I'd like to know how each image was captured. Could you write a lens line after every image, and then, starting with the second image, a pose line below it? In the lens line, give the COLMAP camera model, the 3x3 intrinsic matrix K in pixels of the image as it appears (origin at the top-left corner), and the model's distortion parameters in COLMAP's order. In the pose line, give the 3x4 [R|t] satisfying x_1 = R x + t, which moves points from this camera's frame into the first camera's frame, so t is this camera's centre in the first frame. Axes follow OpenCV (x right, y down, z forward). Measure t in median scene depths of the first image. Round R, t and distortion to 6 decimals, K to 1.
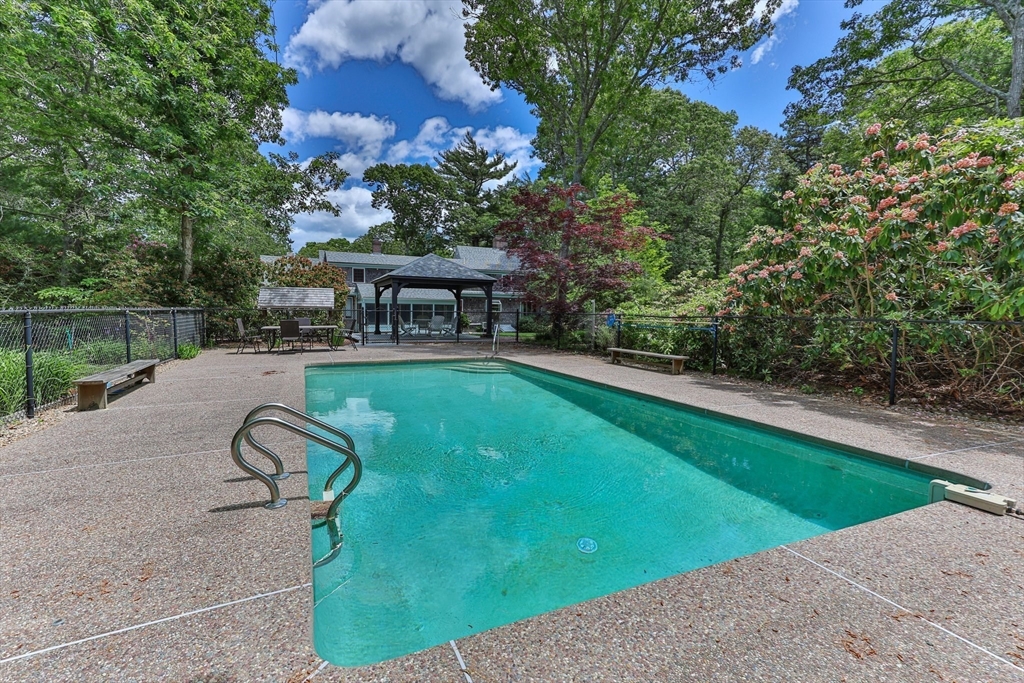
lens RADIAL K [[459.4, 0, 512.0], [0, 459.4, 341.5], [0, 0, 1]] dist [0.020259, 0.000242]
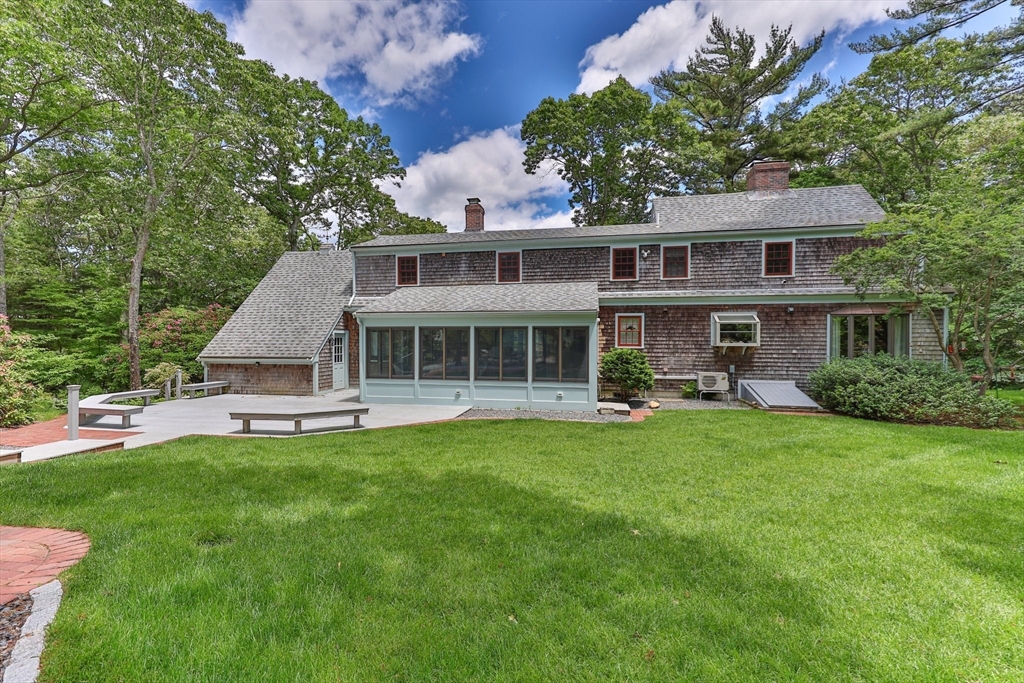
lens RADIAL K [[459.4, 0, 512.0], [0, 459.4, 341.5], [0, 0, 1]] dist [0.020259, 0.000242]
pose [[0.836804, -0.005054, -0.547480, 0.006224], [-0.027701, 0.998286, -0.051557, -0.031209], [0.546802, 0.058309, 0.835229, 0.423719]]
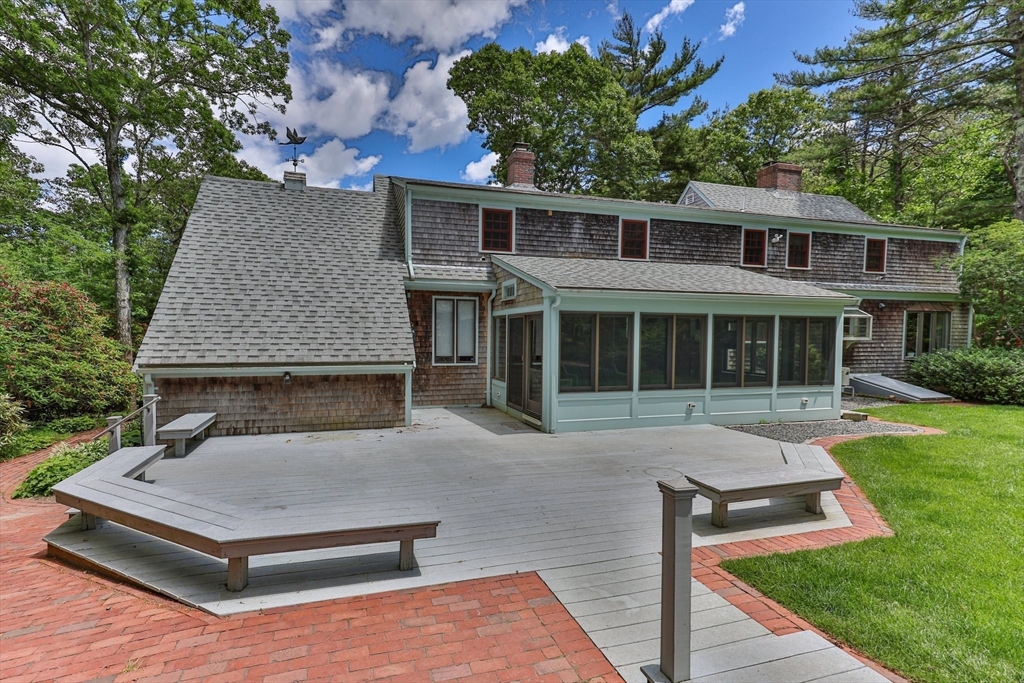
lens RADIAL K [[482.4, 0, 512.0], [0, 482.4, 341.5], [0, 0, 1]] dist [0.021423, 0.000120]
pose [[0.996568, -0.003033, -0.082721, -0.186501], [-0.001109, 0.998750, -0.049980, -0.031218], [0.082770, 0.049900, 0.995319, 0.424555]]
